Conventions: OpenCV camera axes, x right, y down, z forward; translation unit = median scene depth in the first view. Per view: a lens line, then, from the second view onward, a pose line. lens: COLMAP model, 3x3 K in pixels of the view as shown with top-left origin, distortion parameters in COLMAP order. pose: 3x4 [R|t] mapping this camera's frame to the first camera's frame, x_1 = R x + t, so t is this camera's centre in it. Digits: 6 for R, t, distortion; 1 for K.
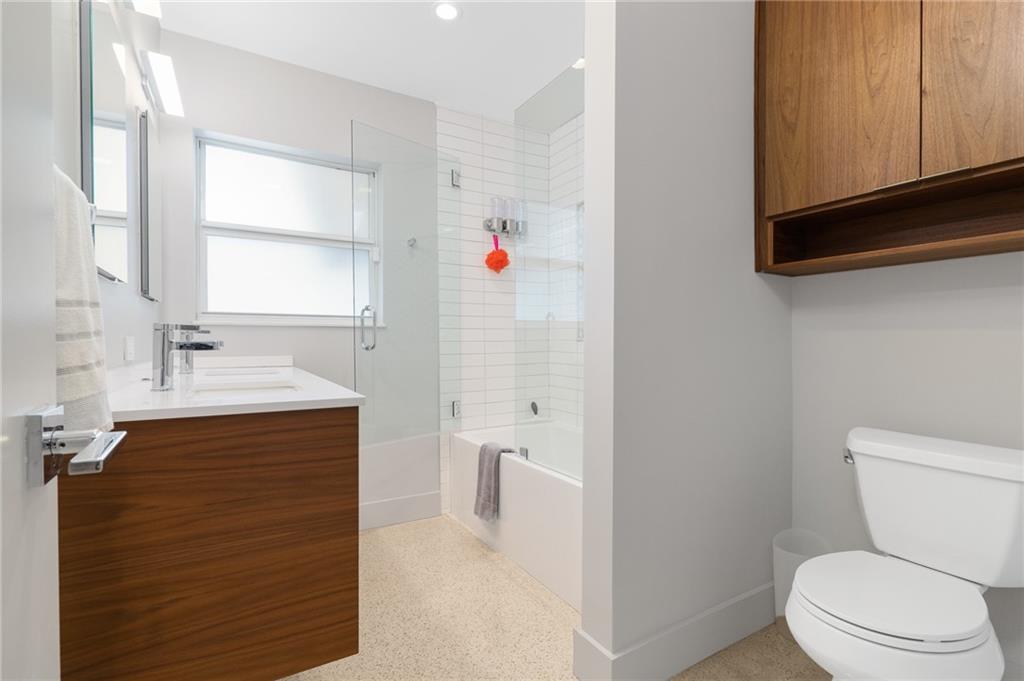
lens RADIAL K [[470.0, 0, 510.8], [0, 470.0, 341.7], [0, 0, 1]] dist [0.002428, -0.000734]
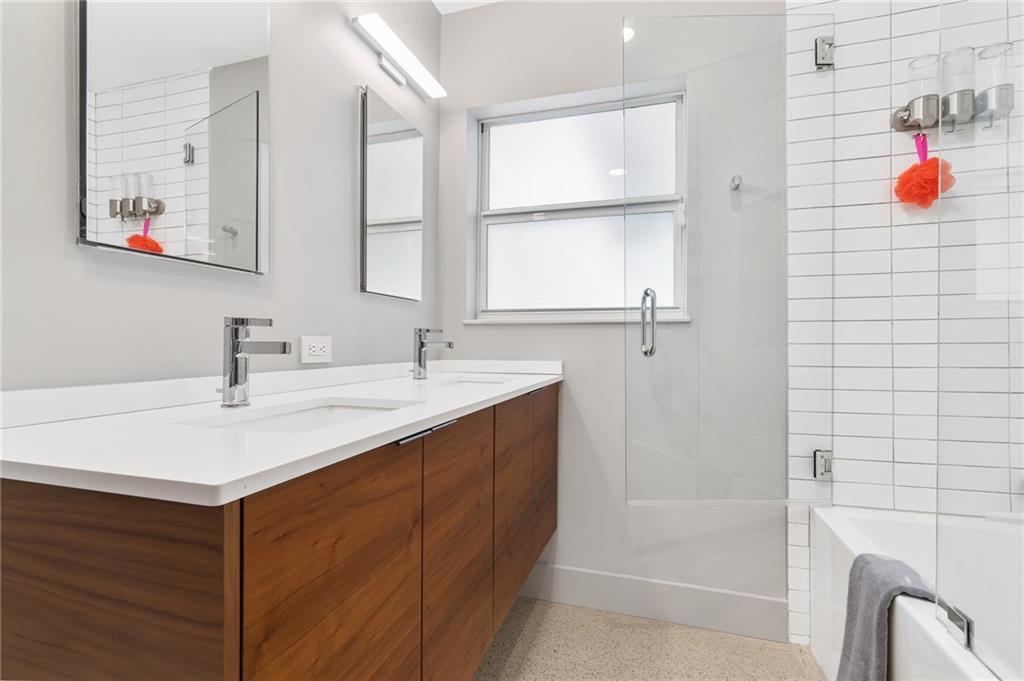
lens RADIAL K [[470.0, 0, 516.9], [0, 470.0, 343.9], [0, 0, 1]] dist [0.002428, -0.000734]
pose [[0.672751, 0.004559, -0.739855, 0.054080], [-0.004837, 0.999987, 0.001764, 0.000060], [0.739853, 0.002392, 0.672764, 0.357987]]
